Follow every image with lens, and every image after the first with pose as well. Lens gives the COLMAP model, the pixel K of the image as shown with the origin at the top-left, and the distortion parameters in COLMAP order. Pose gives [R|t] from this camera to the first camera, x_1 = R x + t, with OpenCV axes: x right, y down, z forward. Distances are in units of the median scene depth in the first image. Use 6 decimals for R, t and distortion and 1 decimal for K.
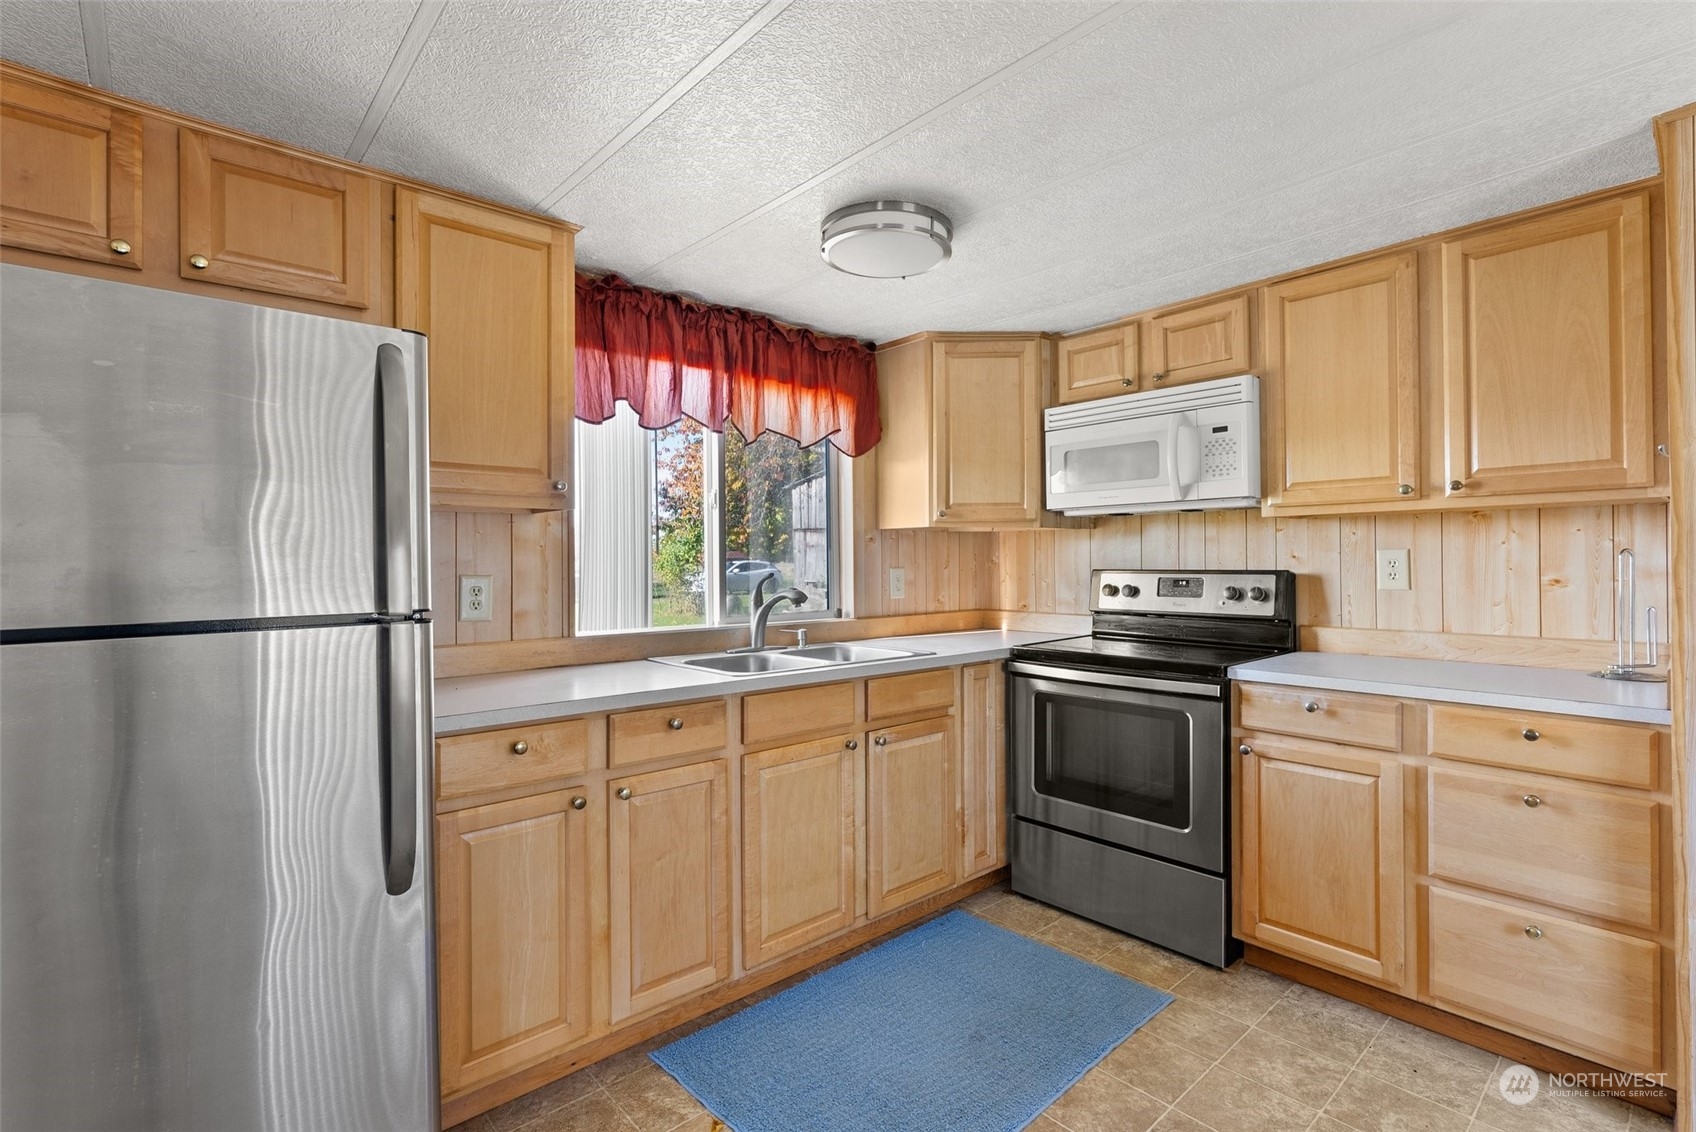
lens RADIAL K [[774.3, 0, 847.0], [0, 774.3, 552.8], [0, 0, 1]] dist [-0.007654, 0.001127]
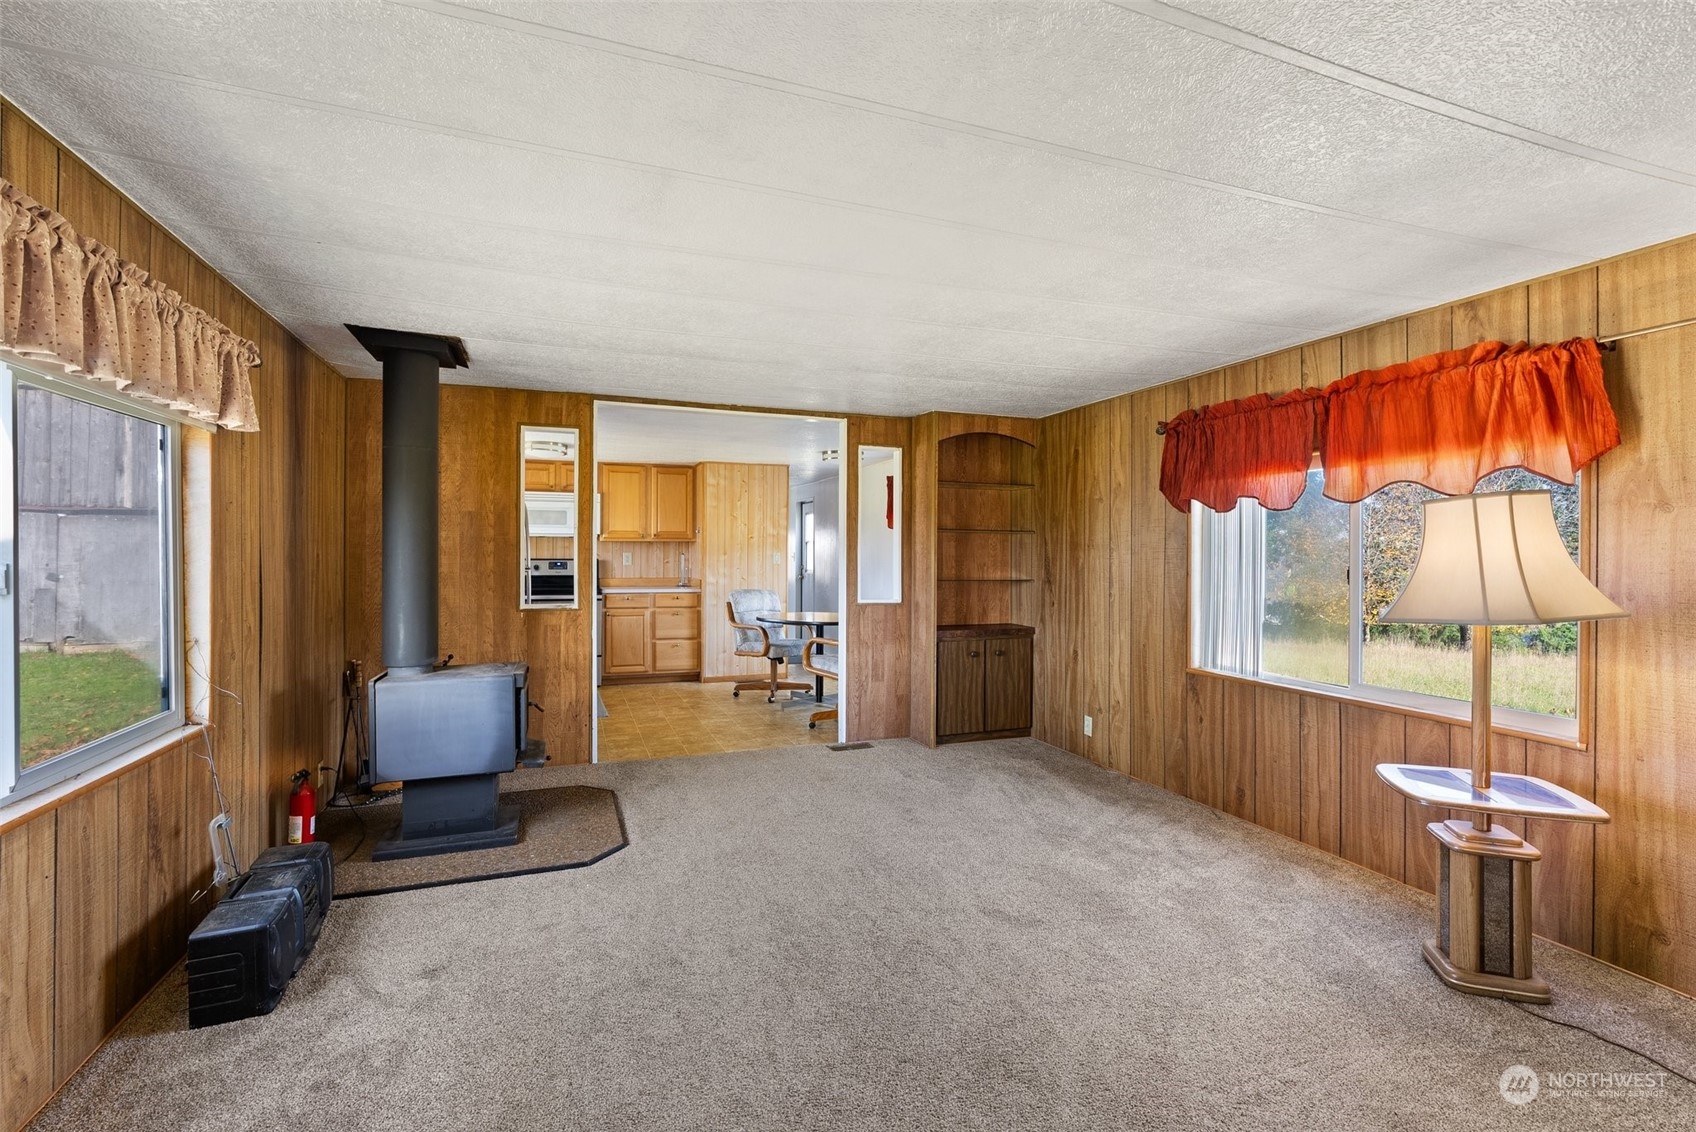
lens RADIAL K [[774.3, 0, 850.7], [0, 774.3, 557.8], [0, 0, 1]] dist [-0.007654, 0.001127]
pose [[0.358981, 0.007580, 0.933314, -2.066480], [-0.017920, 0.999839, -0.001228, 0.005067], [-0.933173, -0.016284, 0.359059, -1.057639]]
